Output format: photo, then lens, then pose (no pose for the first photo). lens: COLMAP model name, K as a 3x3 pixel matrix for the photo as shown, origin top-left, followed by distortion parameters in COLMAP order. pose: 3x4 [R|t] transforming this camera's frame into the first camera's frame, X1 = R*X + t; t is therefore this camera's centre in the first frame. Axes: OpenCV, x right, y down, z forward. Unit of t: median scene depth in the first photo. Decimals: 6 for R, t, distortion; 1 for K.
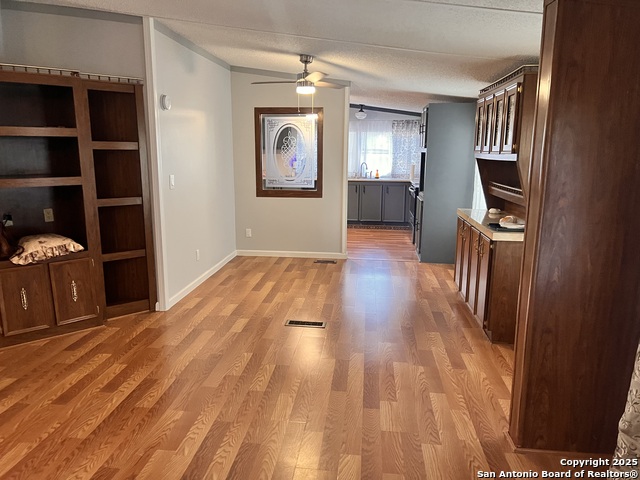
lens RADIAL K [[480.6, 0, 319.2], [0, 480.6, 244.4], [0, 0, 1]] dist [0.010705, -0.009553]
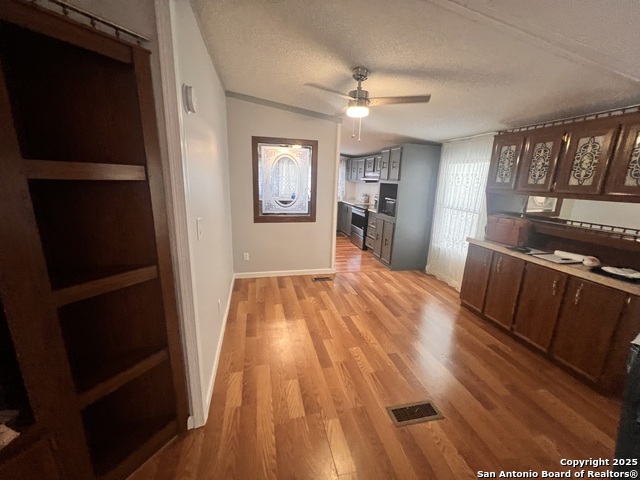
lens RADIAL K [[257.8, 0, 319.7], [0, 257.8, 237.7], [0, 0, 1]] dist [-0.001225, 0.000563]
pose [[0.941630, -0.052863, 0.332473, -0.196651], [0.039106, 0.998084, 0.047938, -0.093881], [-0.334370, -0.032138, 0.941894, 0.447307]]
